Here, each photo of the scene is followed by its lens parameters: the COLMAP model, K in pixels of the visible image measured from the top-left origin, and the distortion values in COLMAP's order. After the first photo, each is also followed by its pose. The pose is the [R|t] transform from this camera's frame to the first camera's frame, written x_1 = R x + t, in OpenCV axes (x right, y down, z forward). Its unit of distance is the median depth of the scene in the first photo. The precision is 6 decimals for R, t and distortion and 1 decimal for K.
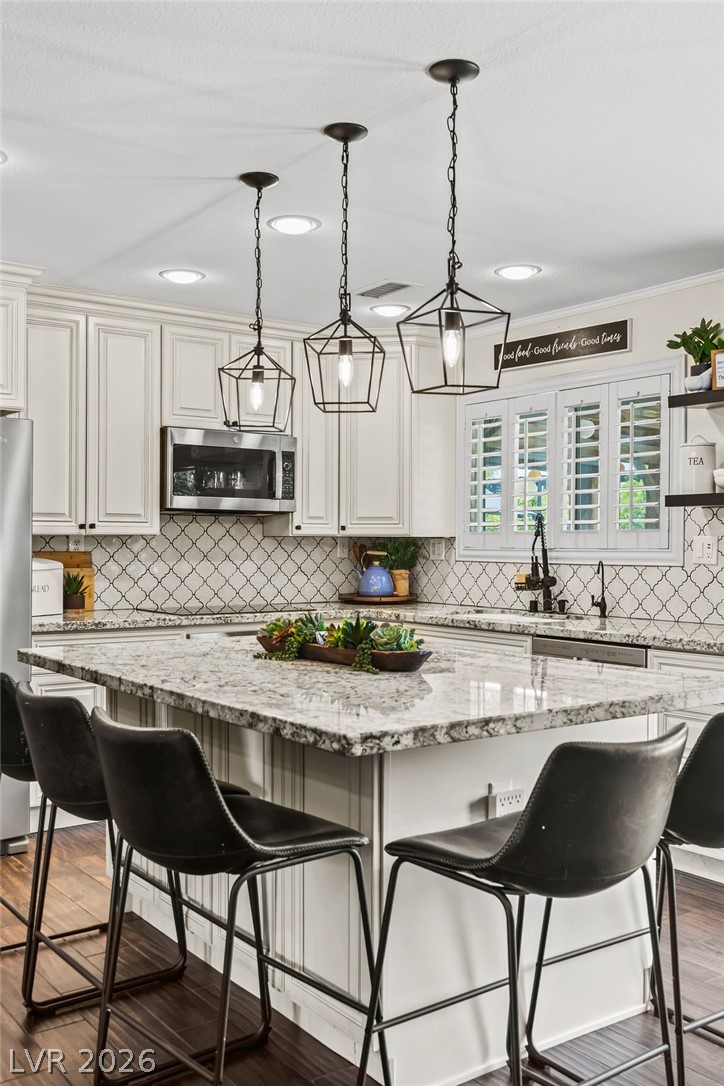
lens RADIAL K [[1031.0, 0, 334.9], [0, 1031.0, 548.1], [0, 0, 1]] dist [0.011766, 0.000000]
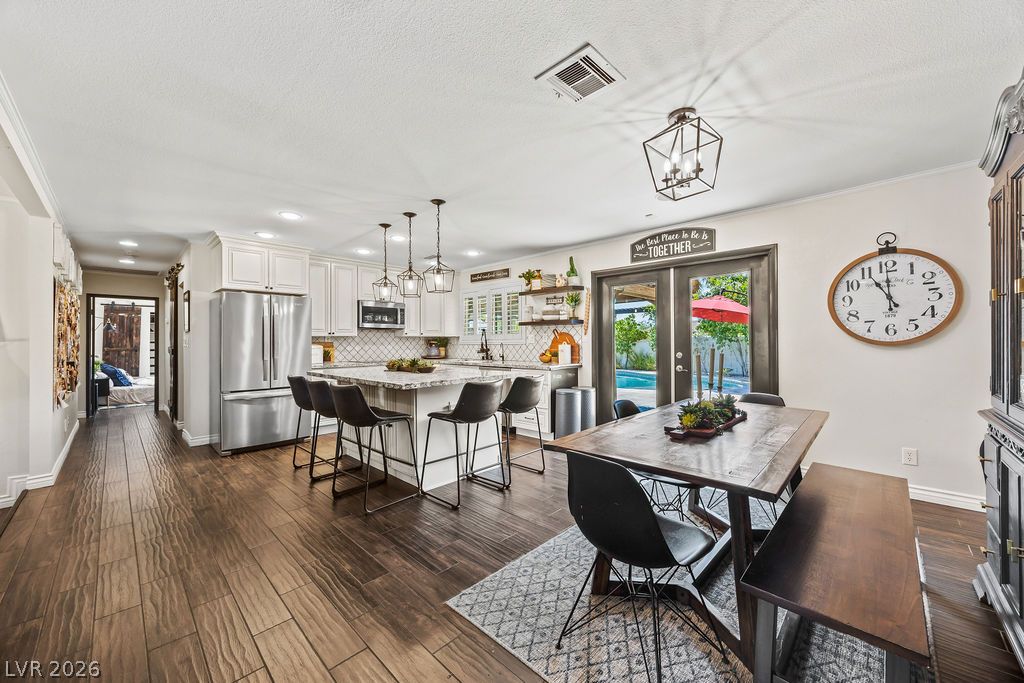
lens RADIAL K [[397.0, 0, 509.6], [0, 397.0, 340.2], [0, 0, 1]] dist [0.001323, 0.000845]
pose [[0.984321, -0.009845, 0.176110, 0.066778], [0.012135, 0.999855, -0.011931, 0.019402], [-0.175967, 0.013881, 0.984298, -0.226982]]
